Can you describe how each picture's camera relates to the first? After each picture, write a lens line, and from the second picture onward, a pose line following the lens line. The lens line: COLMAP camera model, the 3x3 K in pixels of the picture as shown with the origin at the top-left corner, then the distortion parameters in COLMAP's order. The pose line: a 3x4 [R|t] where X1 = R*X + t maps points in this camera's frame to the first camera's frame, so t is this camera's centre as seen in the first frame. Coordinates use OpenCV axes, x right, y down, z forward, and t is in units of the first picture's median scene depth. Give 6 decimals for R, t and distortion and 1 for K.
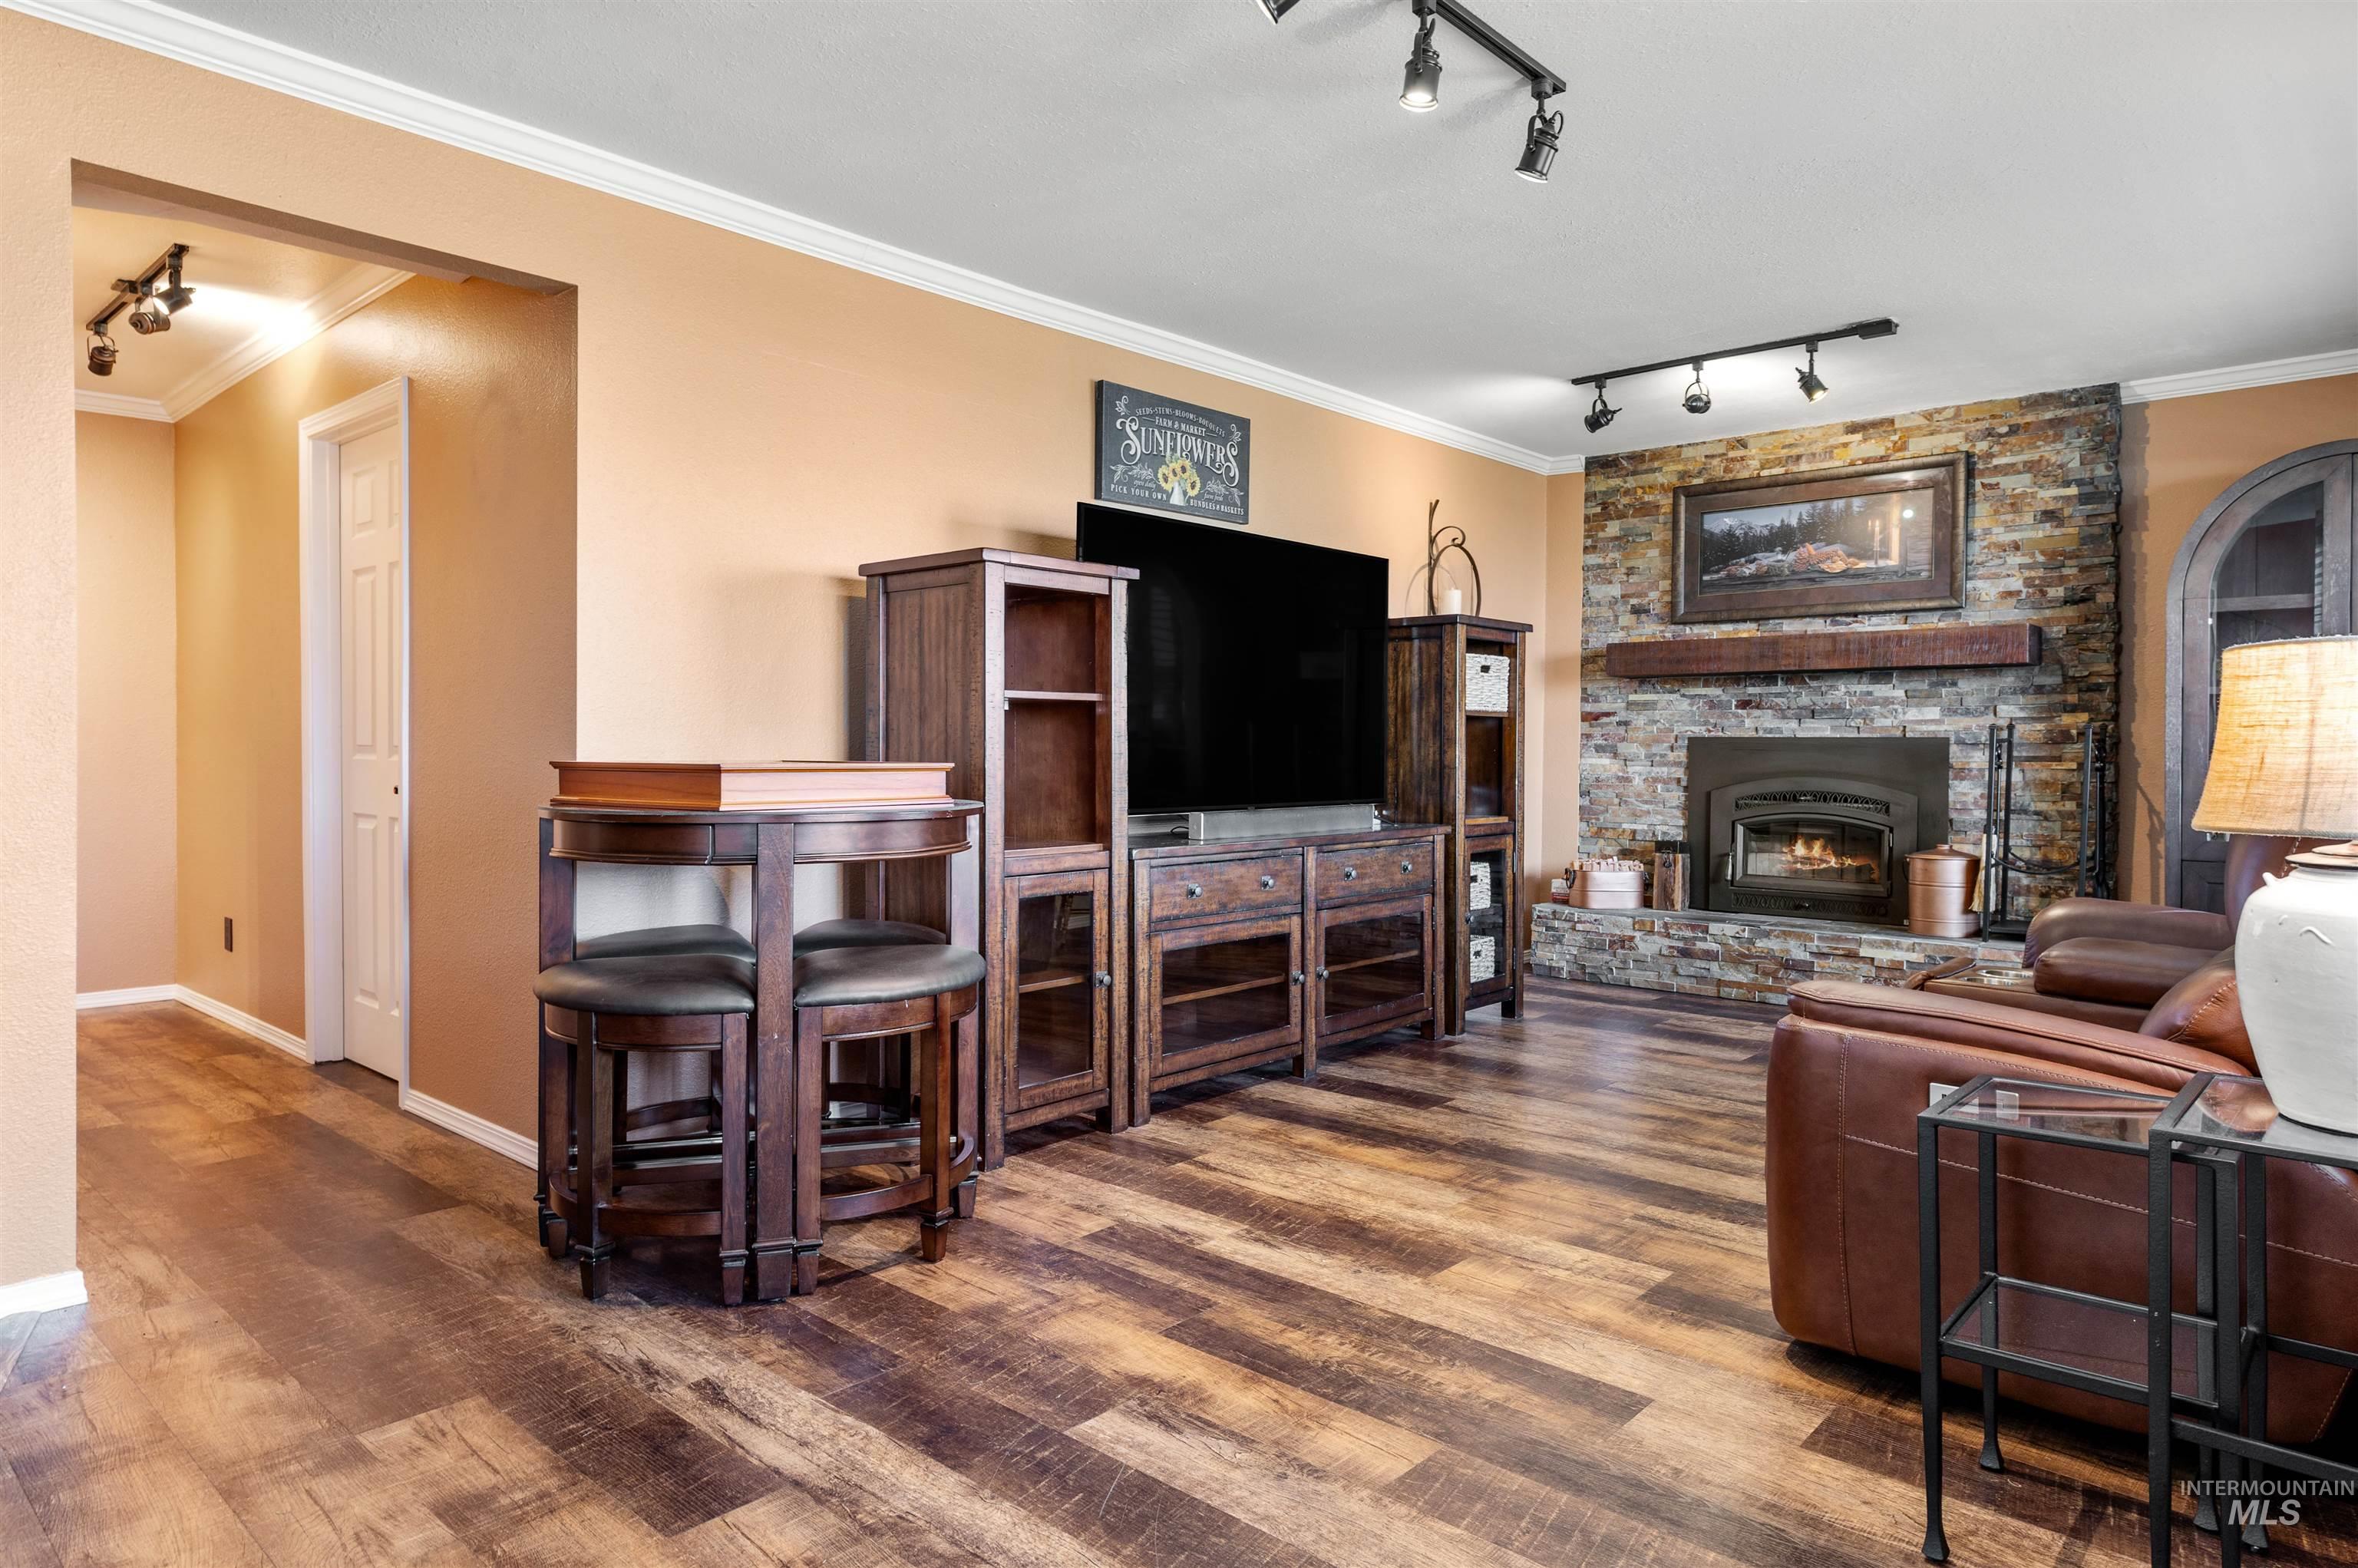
lens RADIAL K [[1398.9, 0, 1185.7], [0, 1398.9, 761.2], [0, 0, 1]] dist [-0.001673, -0.000696]
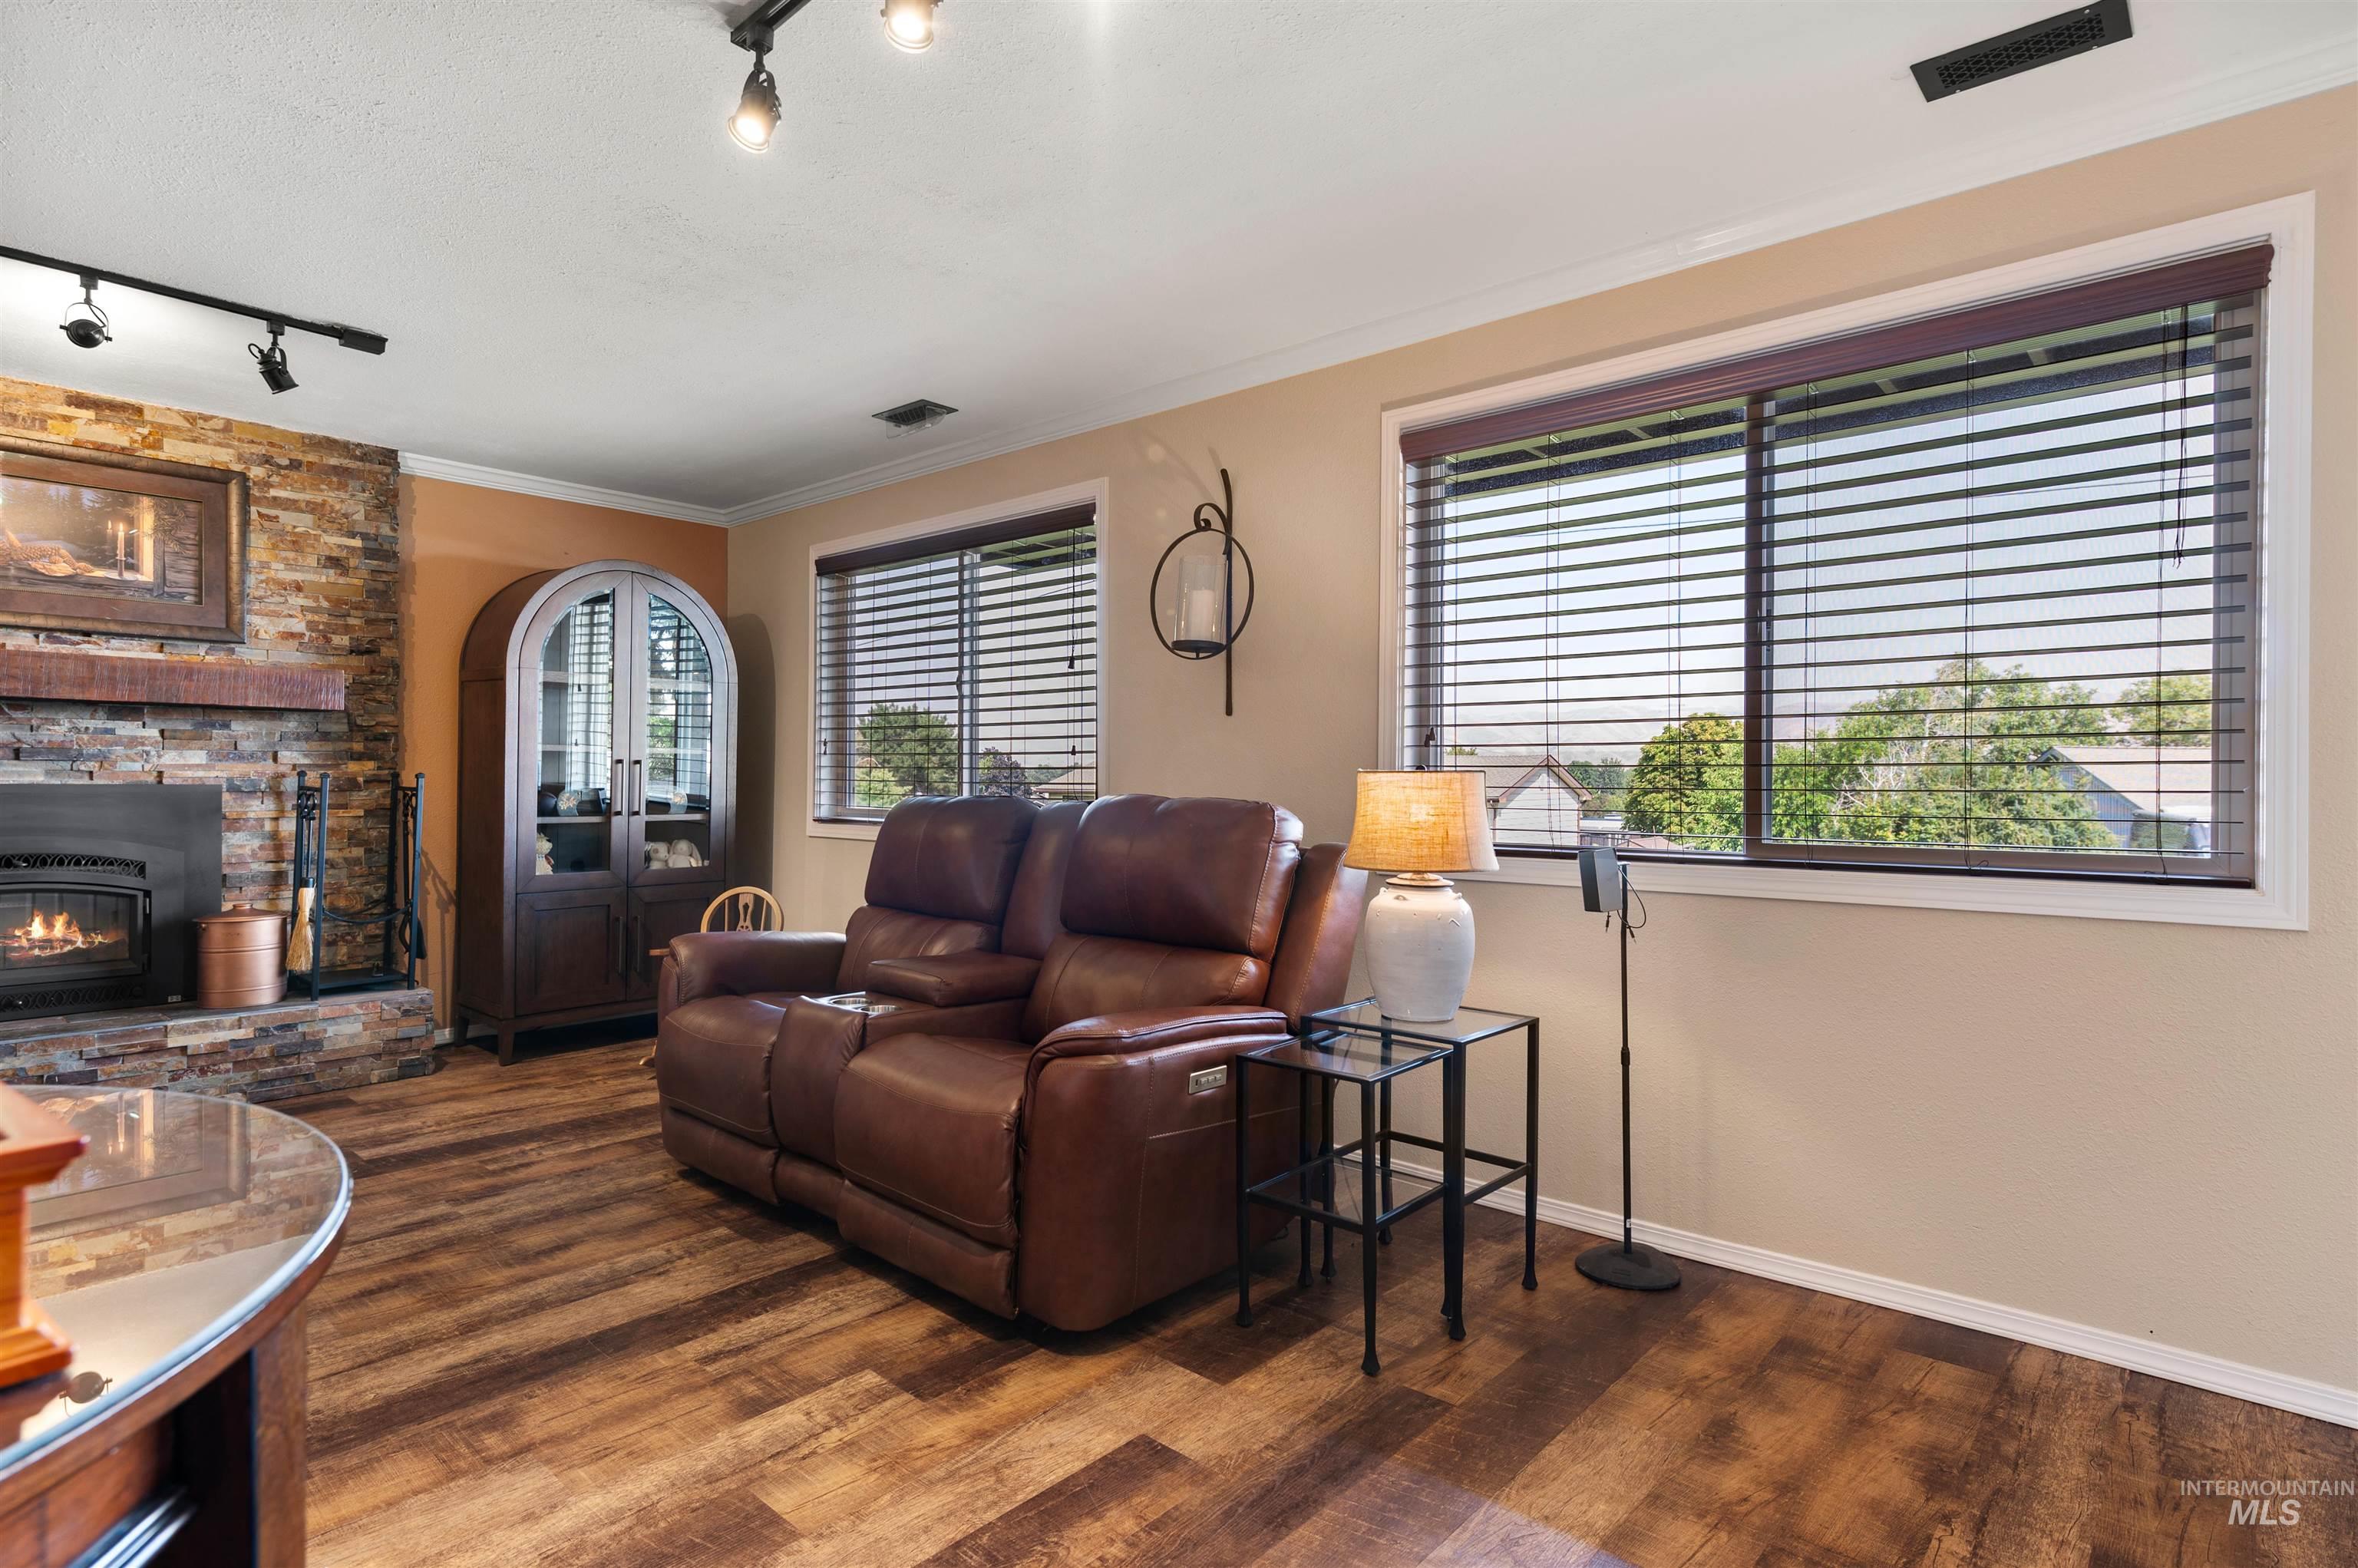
lens RADIAL K [[1200.7, 0, 1179.0], [0, 1200.7, 784.0], [0, 0, 1]] dist [0.002573, 0.000507]
pose [[-0.014967, -0.009930, 0.999839, -0.252086], [0.002202, 0.999948, 0.009964, -0.025215], [-0.999886, 0.002351, -0.014945, 0.414961]]
